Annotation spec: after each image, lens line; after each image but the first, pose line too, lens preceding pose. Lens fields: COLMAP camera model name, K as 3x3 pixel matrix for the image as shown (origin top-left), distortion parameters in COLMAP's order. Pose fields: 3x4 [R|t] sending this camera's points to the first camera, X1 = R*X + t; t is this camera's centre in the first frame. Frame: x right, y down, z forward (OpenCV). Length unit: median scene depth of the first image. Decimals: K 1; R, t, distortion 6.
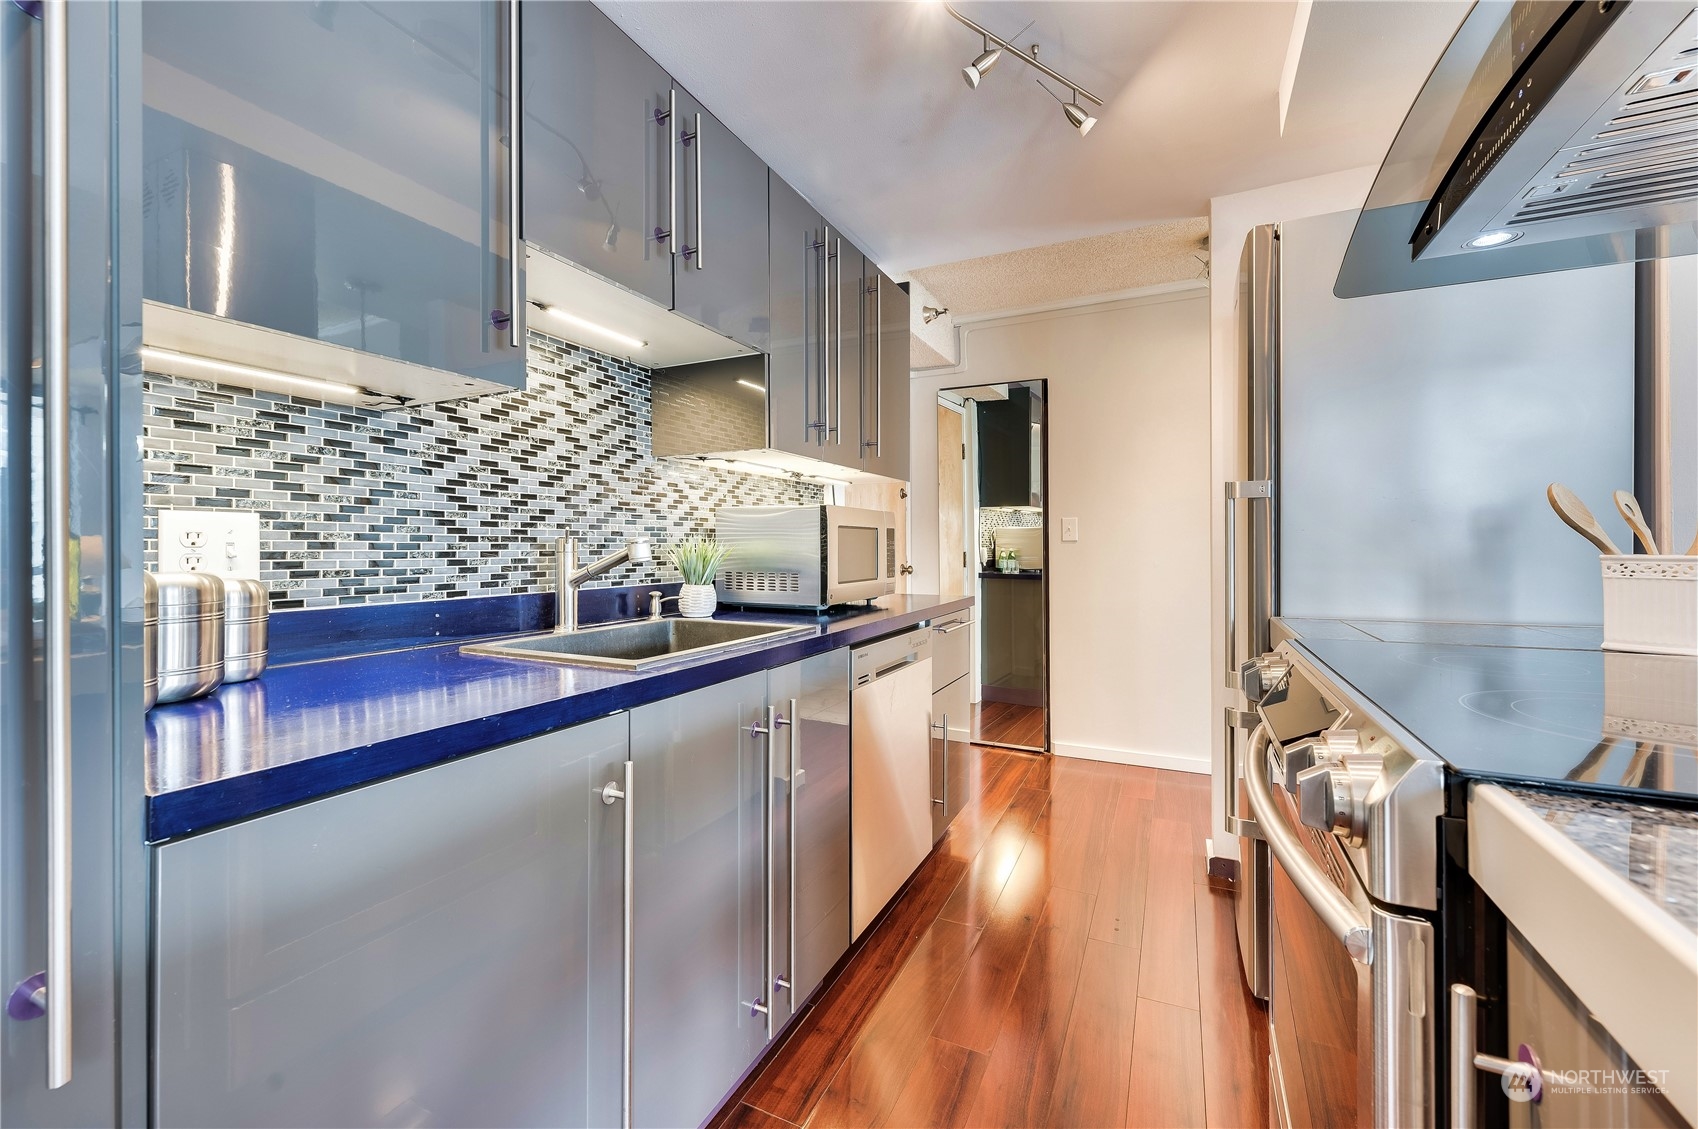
lens RADIAL K [[682.4, 0, 851.9], [0, 682.4, 541.2], [0, 0, 1]] dist [-0.000631, -0.000393]
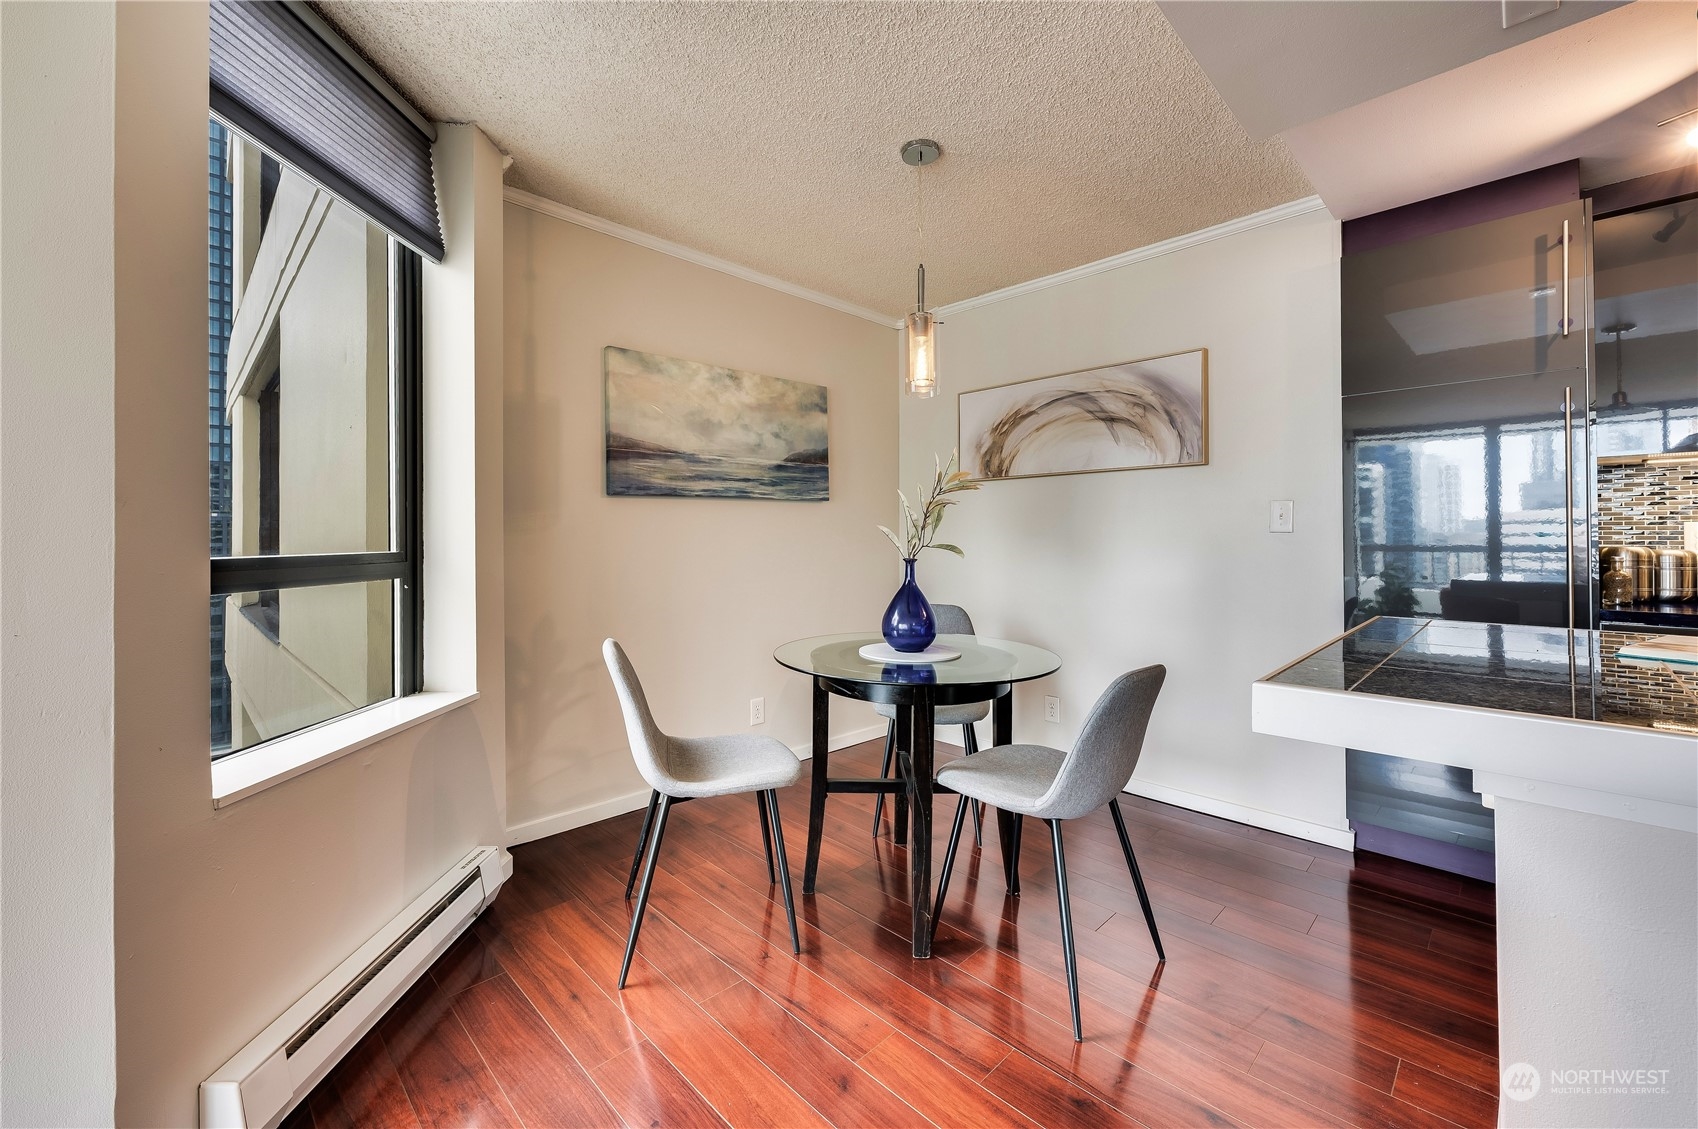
lens RADIAL K [[683.9, 0, 854.8], [0, 683.9, 530.9], [0, 0, 1]] dist [-0.001467, -0.000087]
pose [[-0.329678, -0.001923, -0.944091, 1.313668], [0.015484, 0.999852, -0.007444, -0.026070], [0.943966, -0.017072, -0.329600, -0.538164]]
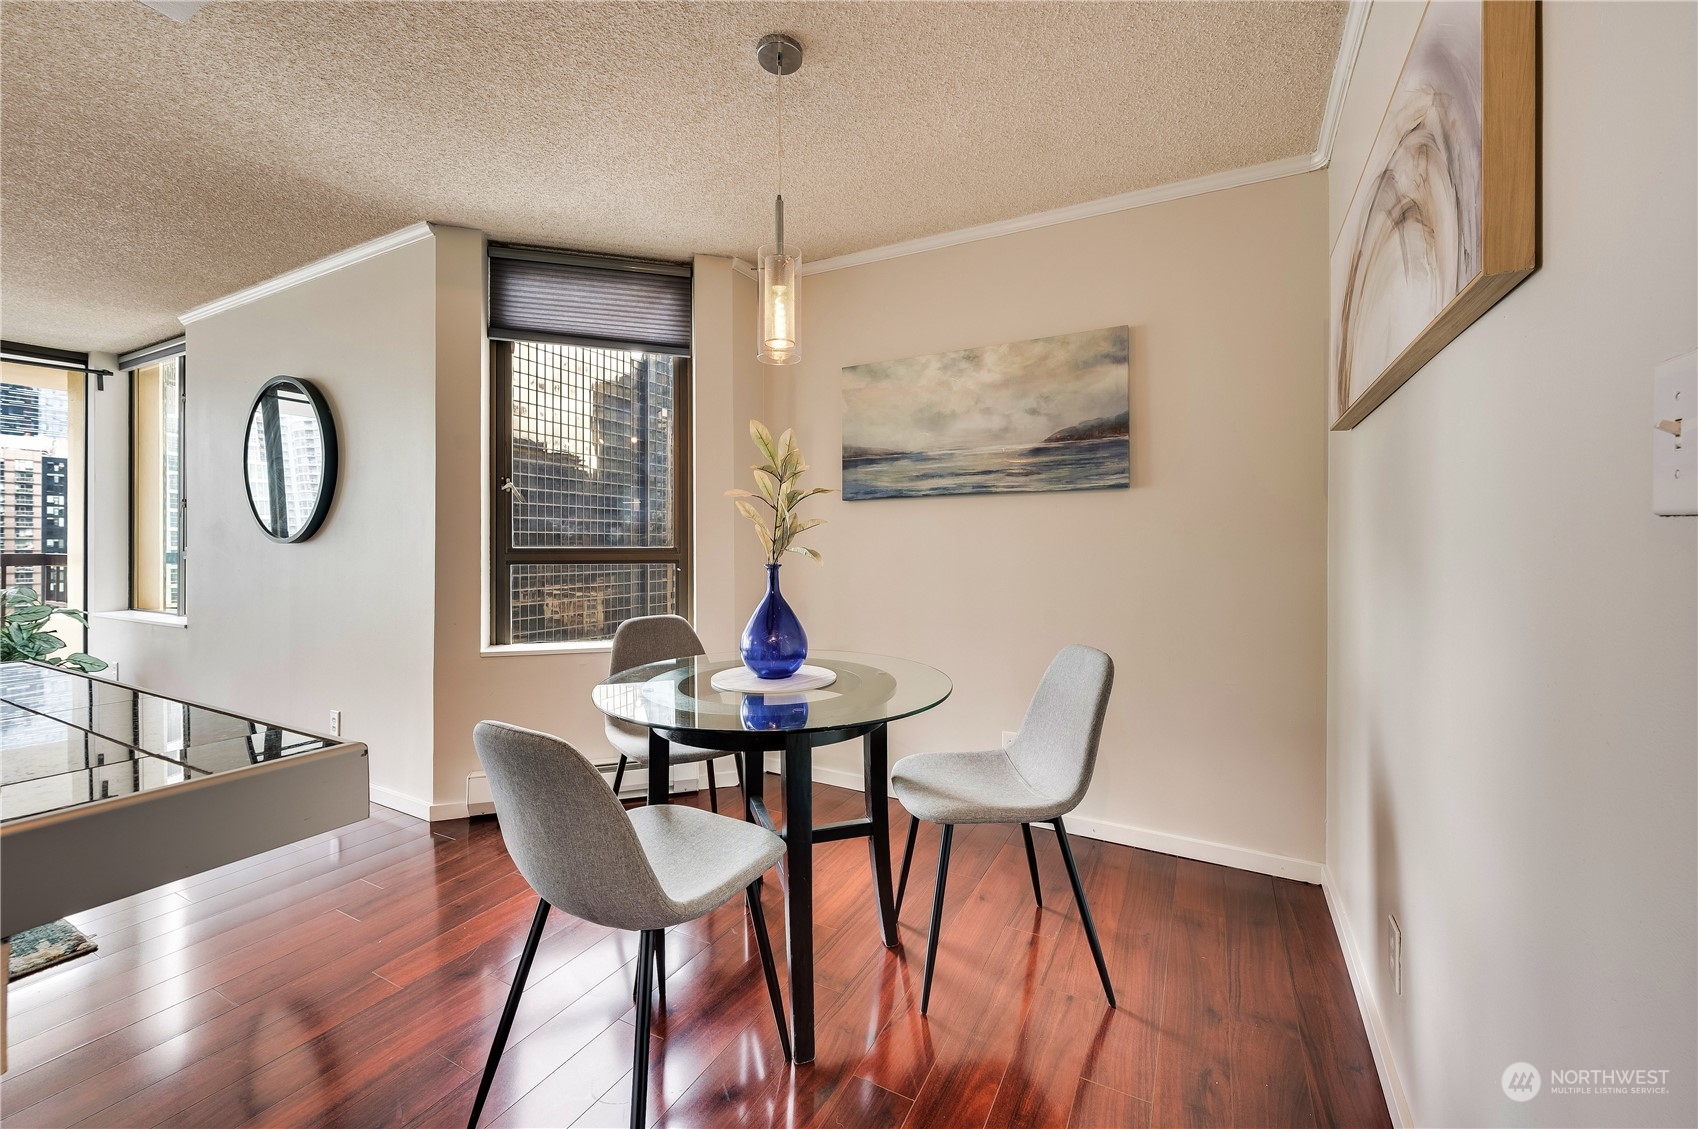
lens RADIAL K [[682.4, 0, 851.9], [0, 682.4, 541.2], [0, 0, 1]] dist [-0.000631, -0.000393]
pose [[-0.998960, 0.003225, 0.045477, -0.228957], [0.002743, 0.999939, -0.010658, -0.003970], [-0.045509, -0.010523, -0.998909, 0.241364]]
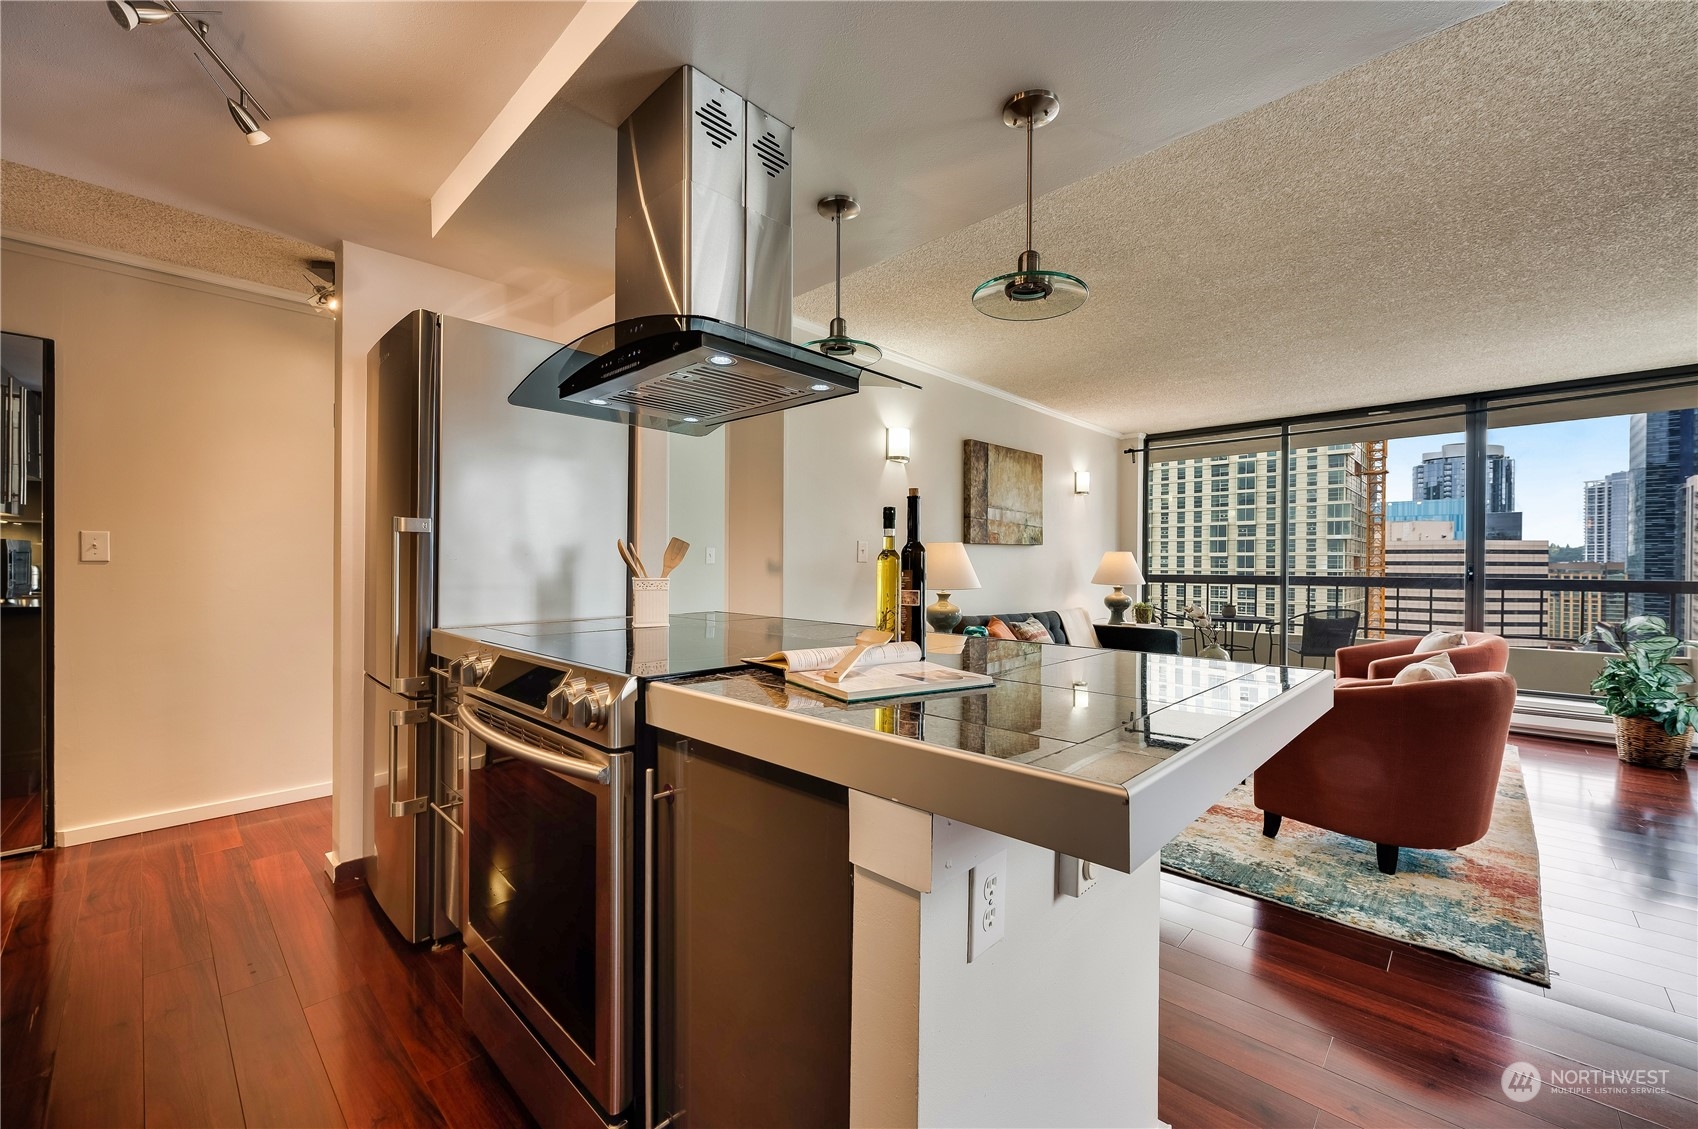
lens RADIAL K [[672.3, 0, 849.8], [0, 672.3, 568.6], [0, 0, 1]] dist [-0.000016, 0.000164]
pose [[0.311928, -0.000185, 0.950106, -0.319665], [-0.011585, 0.999925, 0.003998, -0.014052], [-0.950035, -0.012254, 0.311902, -0.107642]]
